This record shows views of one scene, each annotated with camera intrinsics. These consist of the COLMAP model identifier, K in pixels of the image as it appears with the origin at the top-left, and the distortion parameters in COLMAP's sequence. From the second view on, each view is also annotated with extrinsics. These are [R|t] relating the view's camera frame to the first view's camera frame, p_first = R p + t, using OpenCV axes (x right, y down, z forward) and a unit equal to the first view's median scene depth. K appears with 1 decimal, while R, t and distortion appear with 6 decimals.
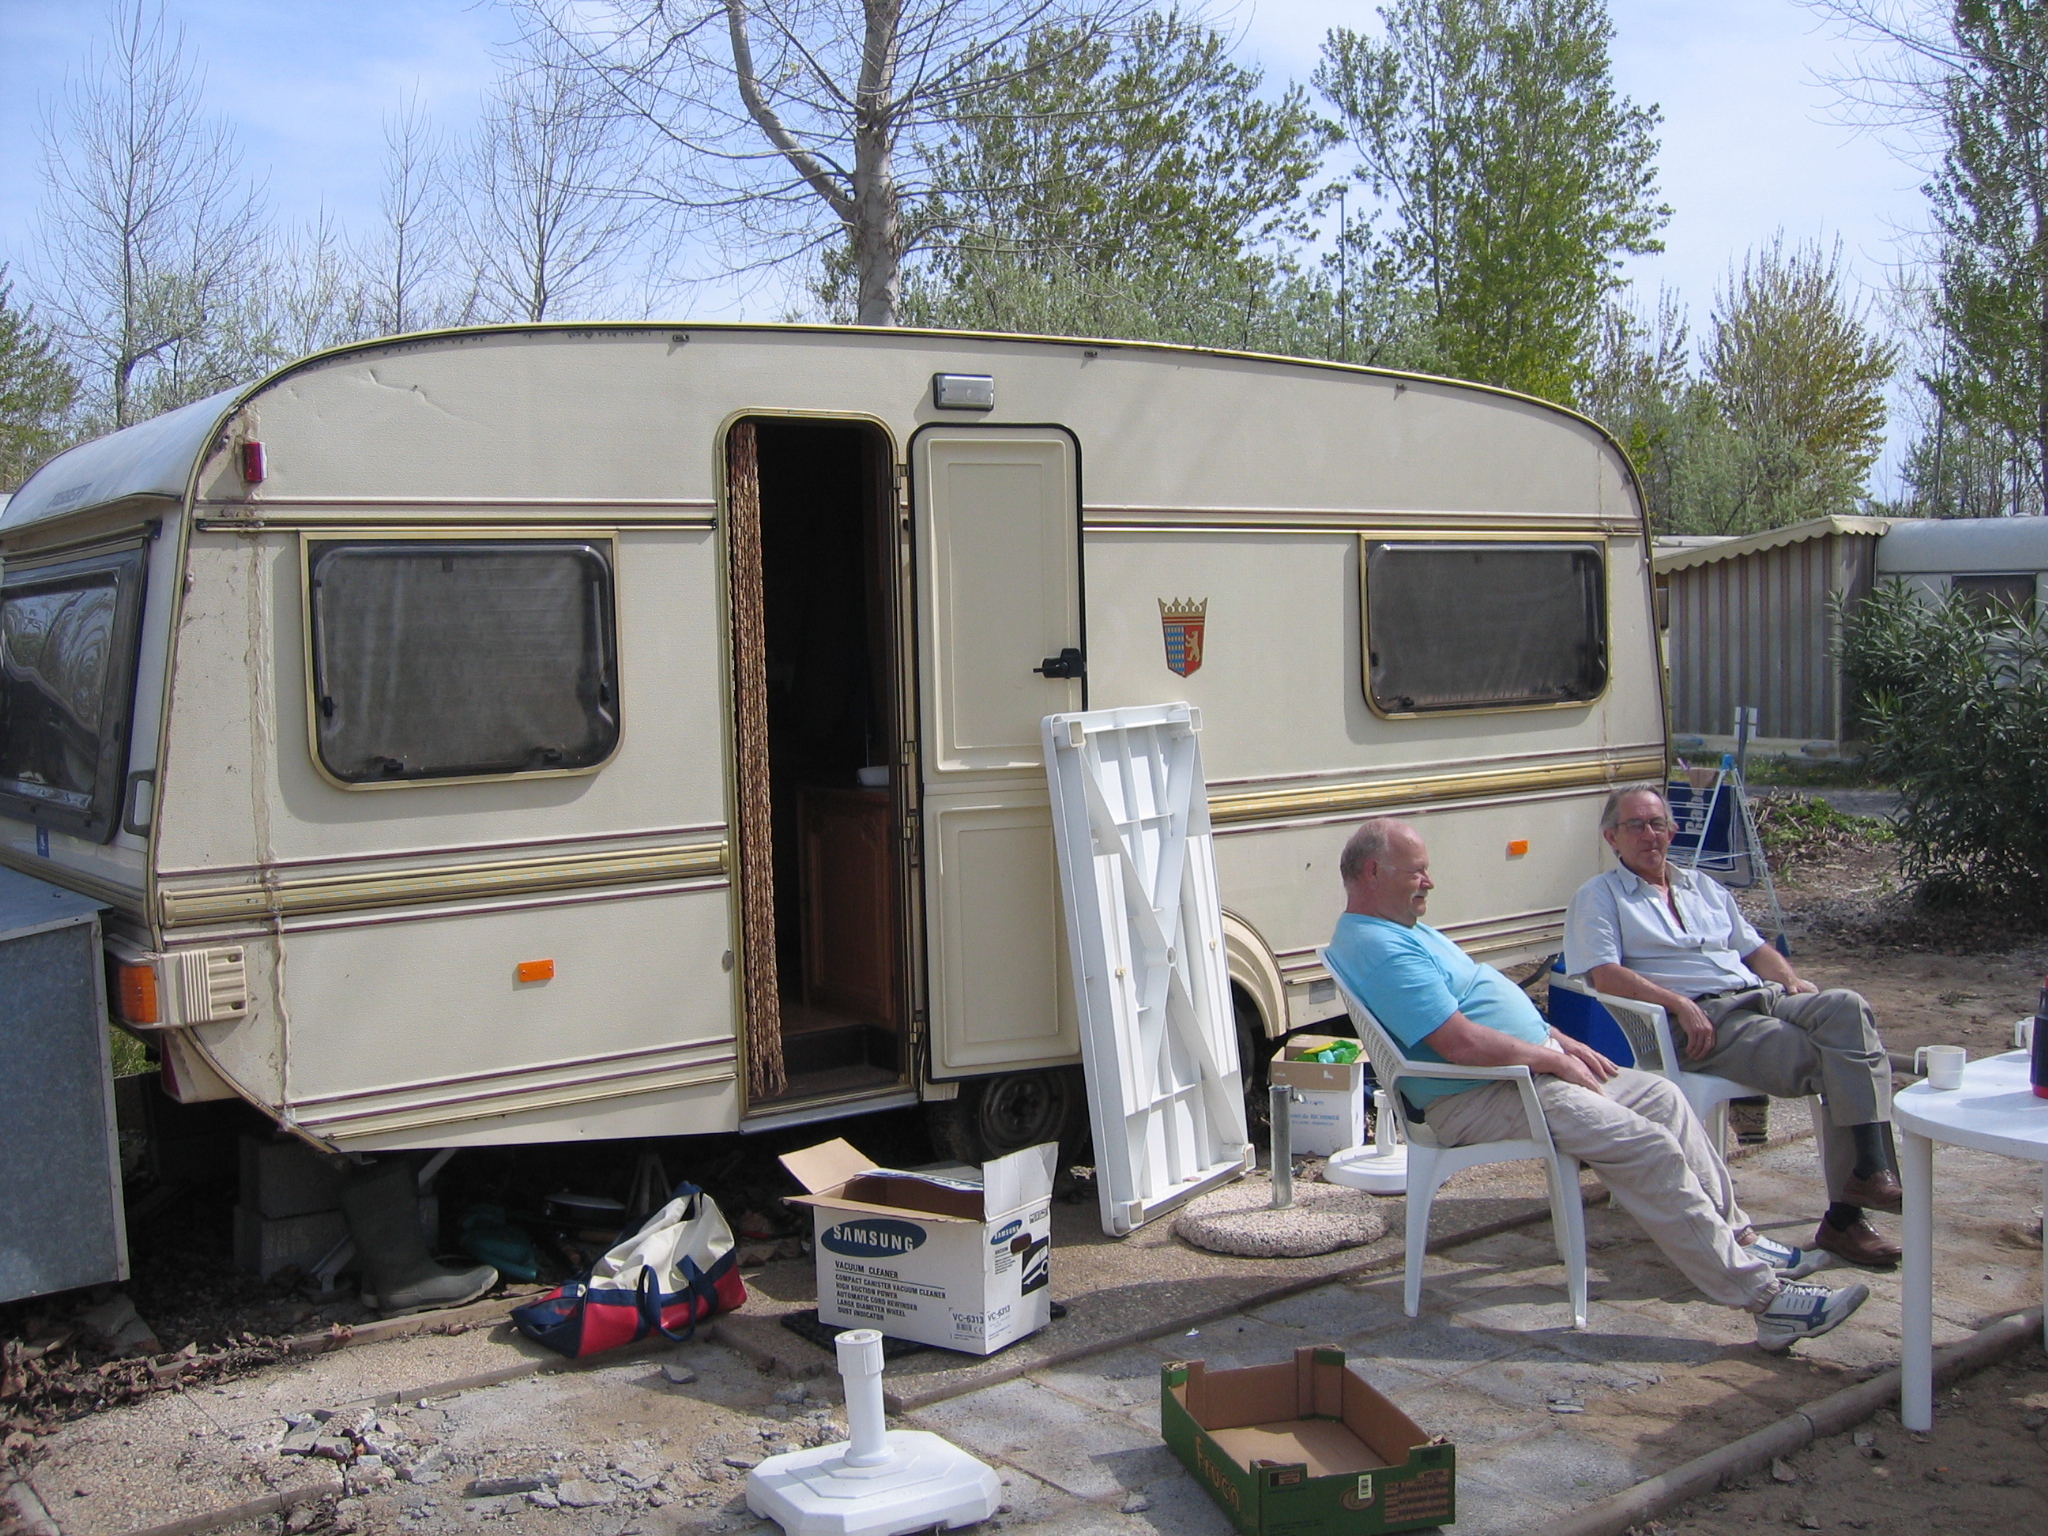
lens RADIAL K [[2186.4, 0, 1024.0], [0, 2186.4, 768.0], [0, 0, 1]] dist [-0.133770, 0.133521]
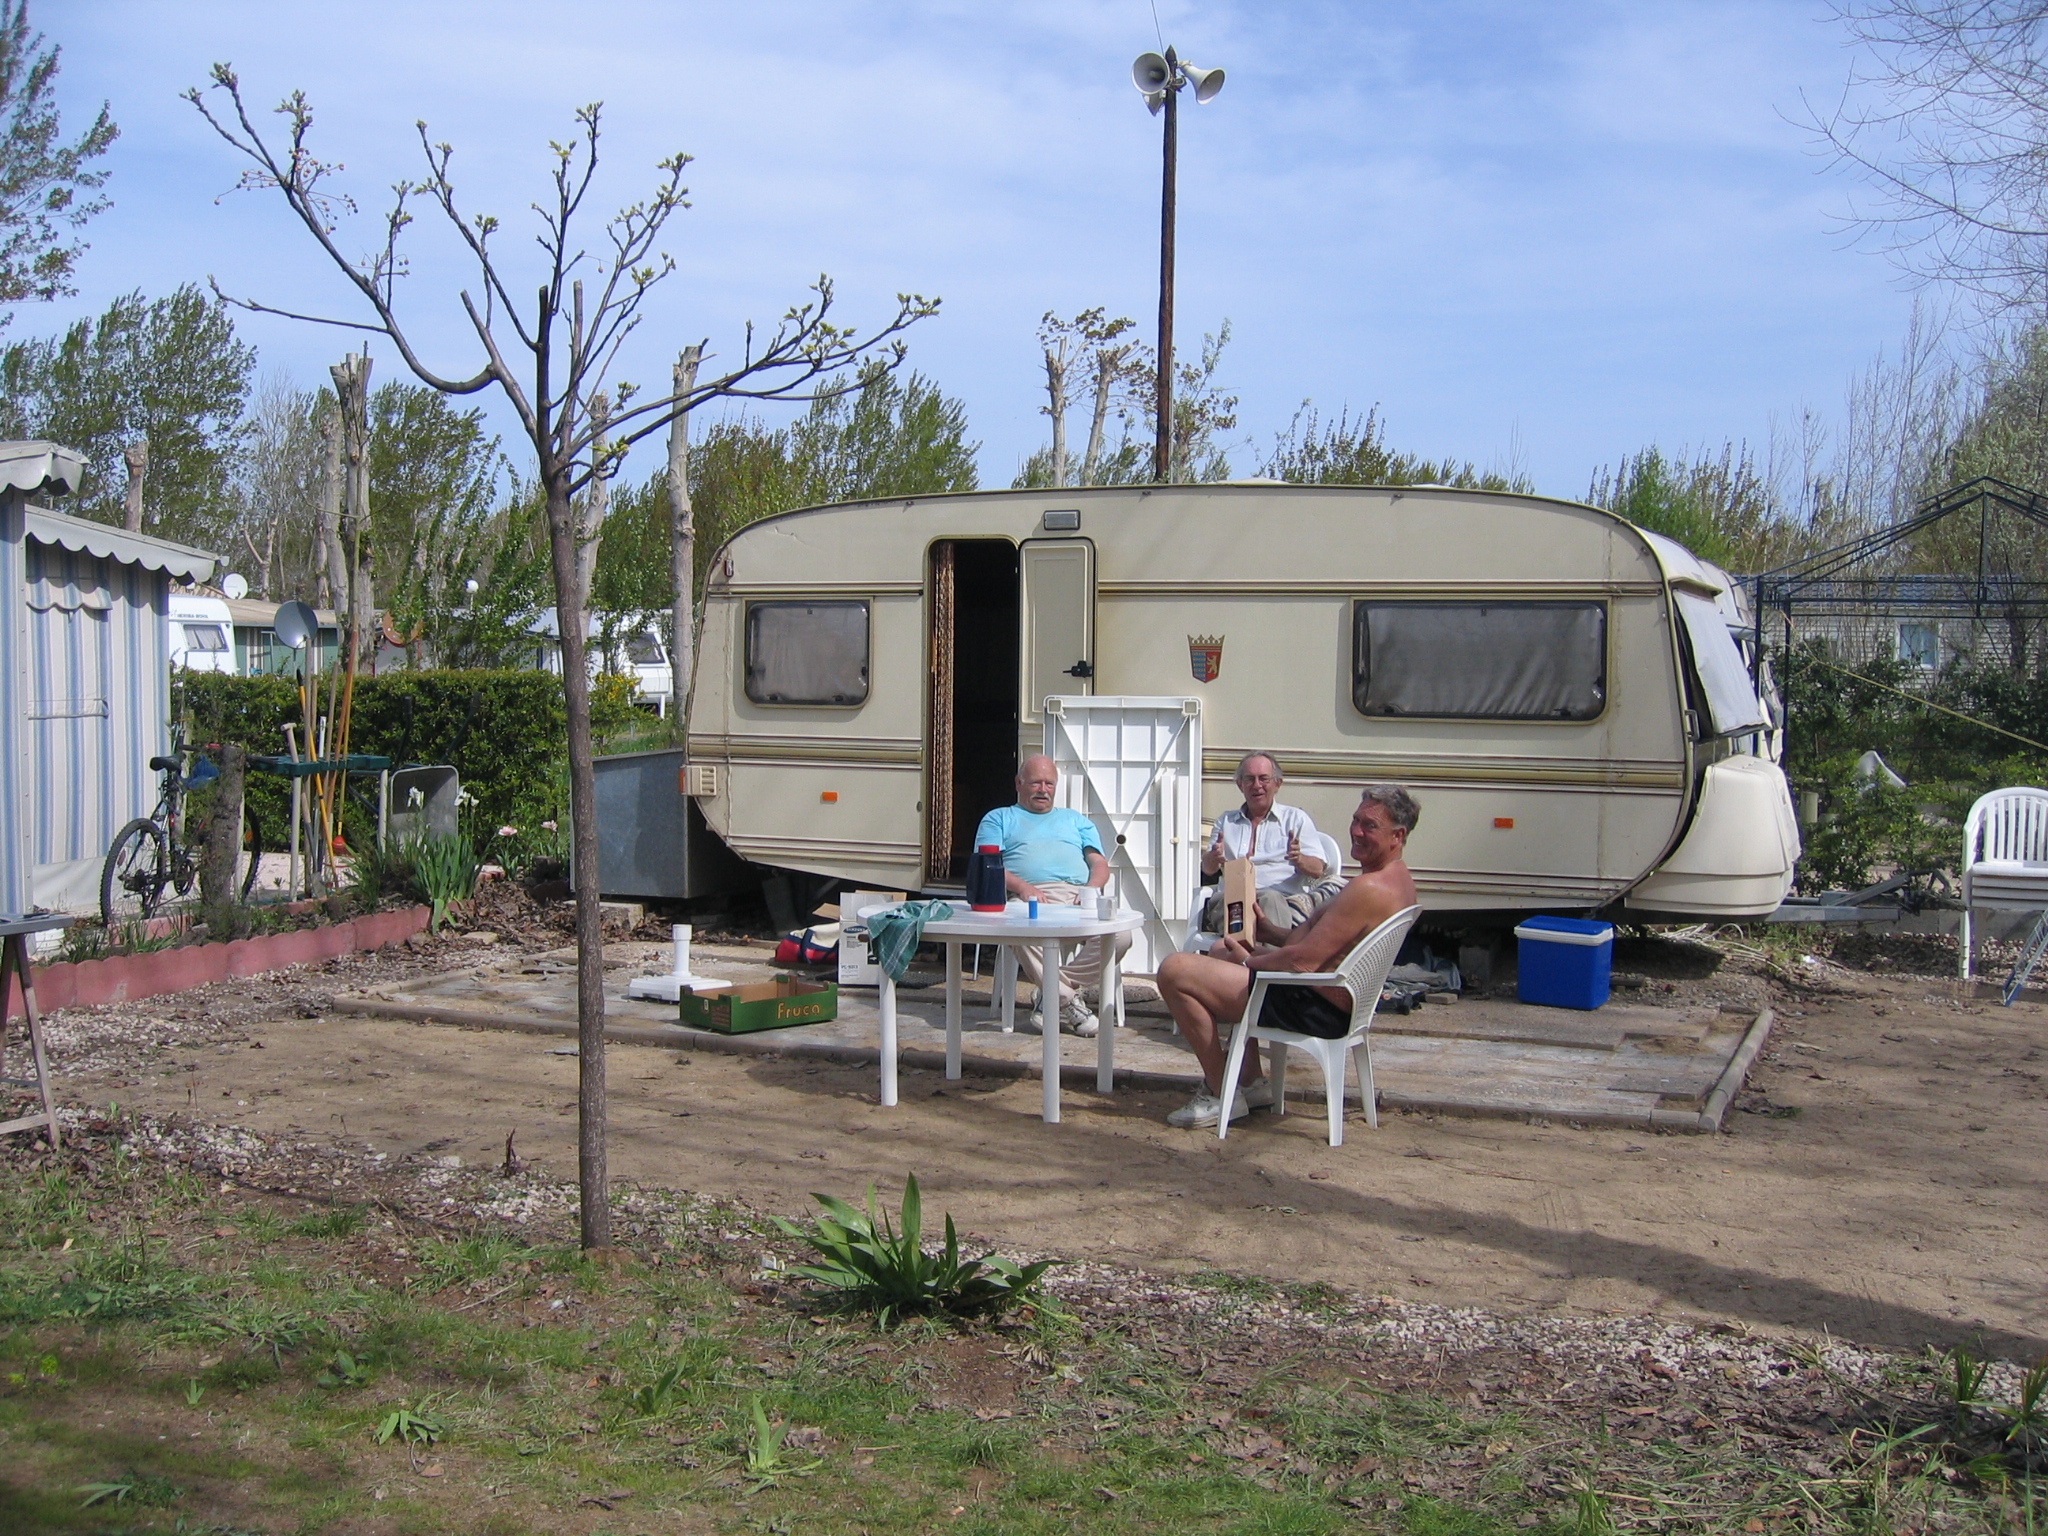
lens RADIAL K [[2186.4, 0, 1024.0], [0, 2186.4, 768.0], [0, 0, 1]] dist [-0.133770, 0.133521]
pose [[0.500652, 0.069201, -0.862878, 1.666488], [-0.085773, 0.995860, 0.030099, -0.017212], [0.861389, 0.058942, 0.504515, 0.048755]]
